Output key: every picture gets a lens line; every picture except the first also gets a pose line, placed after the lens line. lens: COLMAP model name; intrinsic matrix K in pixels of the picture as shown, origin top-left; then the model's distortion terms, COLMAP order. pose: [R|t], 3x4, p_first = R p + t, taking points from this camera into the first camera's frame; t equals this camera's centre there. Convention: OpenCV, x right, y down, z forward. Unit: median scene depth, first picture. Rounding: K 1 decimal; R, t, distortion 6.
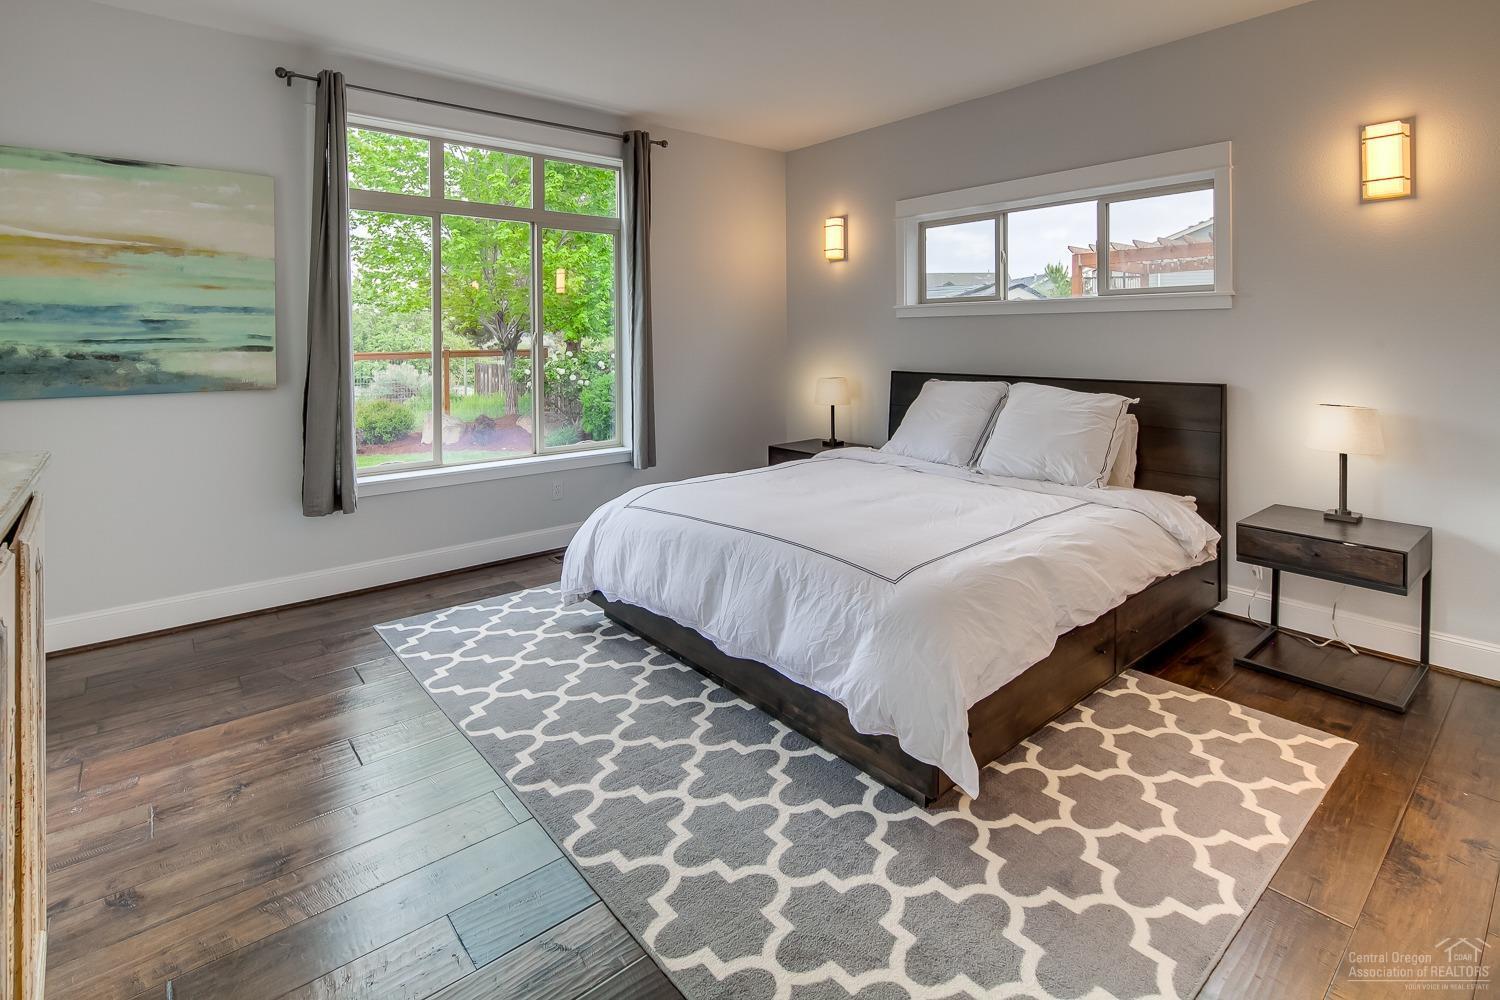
lens RADIAL K [[729.4, 0, 746.5], [0, 729.4, 438.4], [0, 0, 1]] dist [0.024353, -0.000382]
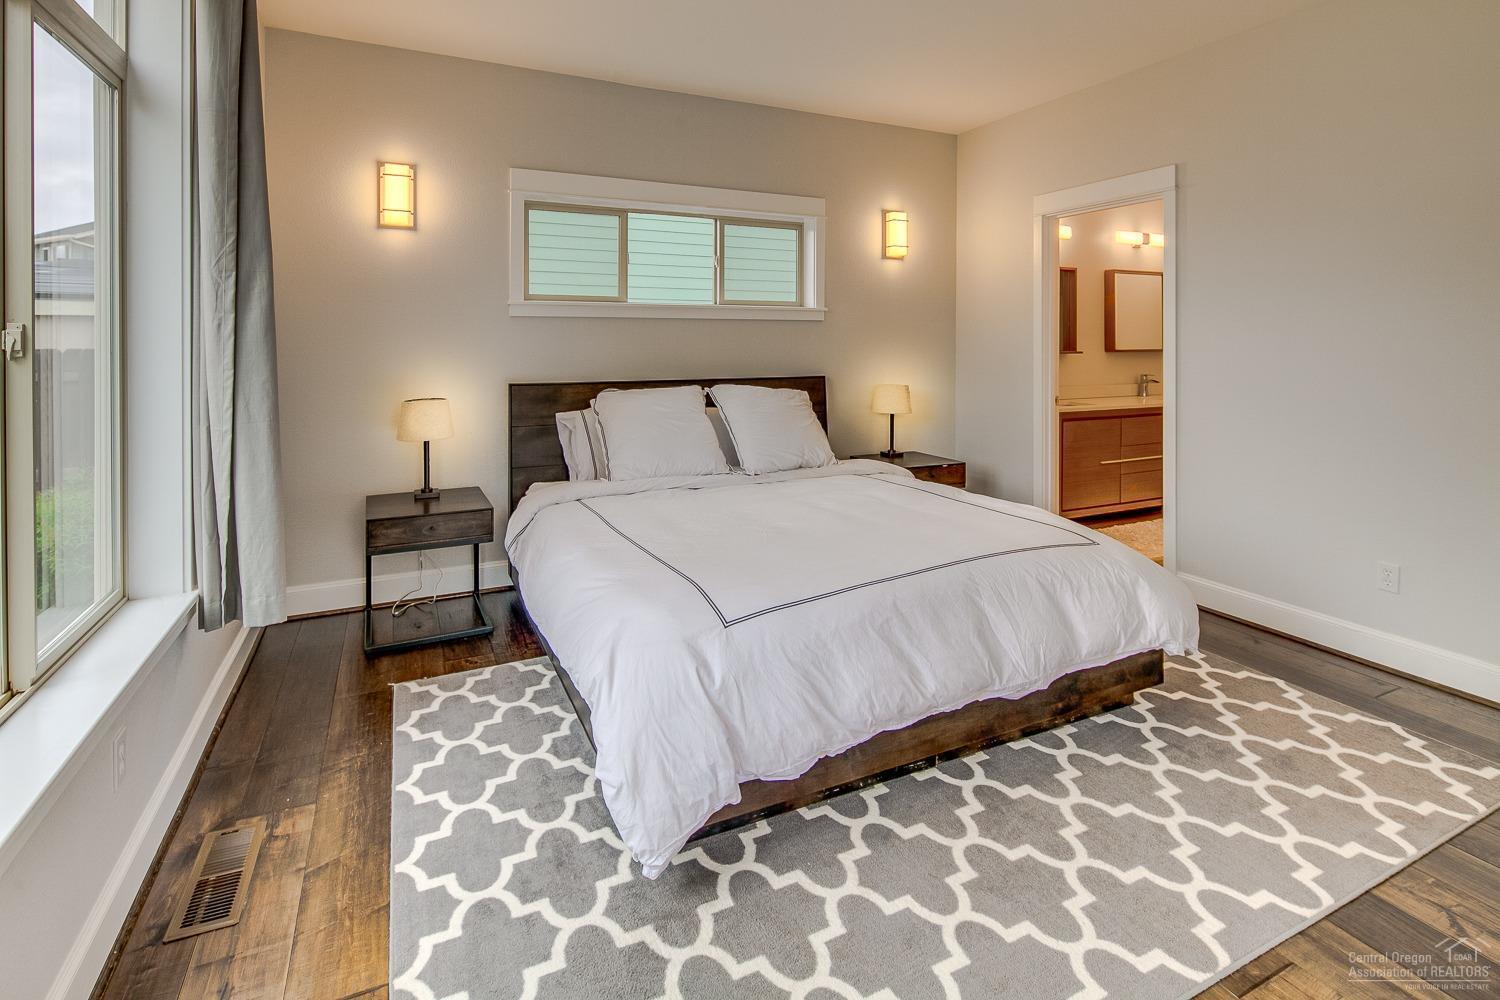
lens RADIAL K [[720.9, 0, 748.1], [0, 720.9, 431.4], [0, 0, 1]] dist [-0.000706, -0.002894]
pose [[0.245678, -0.118599, 0.962069, -0.545138], [0.129046, 0.987655, 0.088800, -0.087412], [-0.960723, 0.102335, 0.257950, 0.633604]]
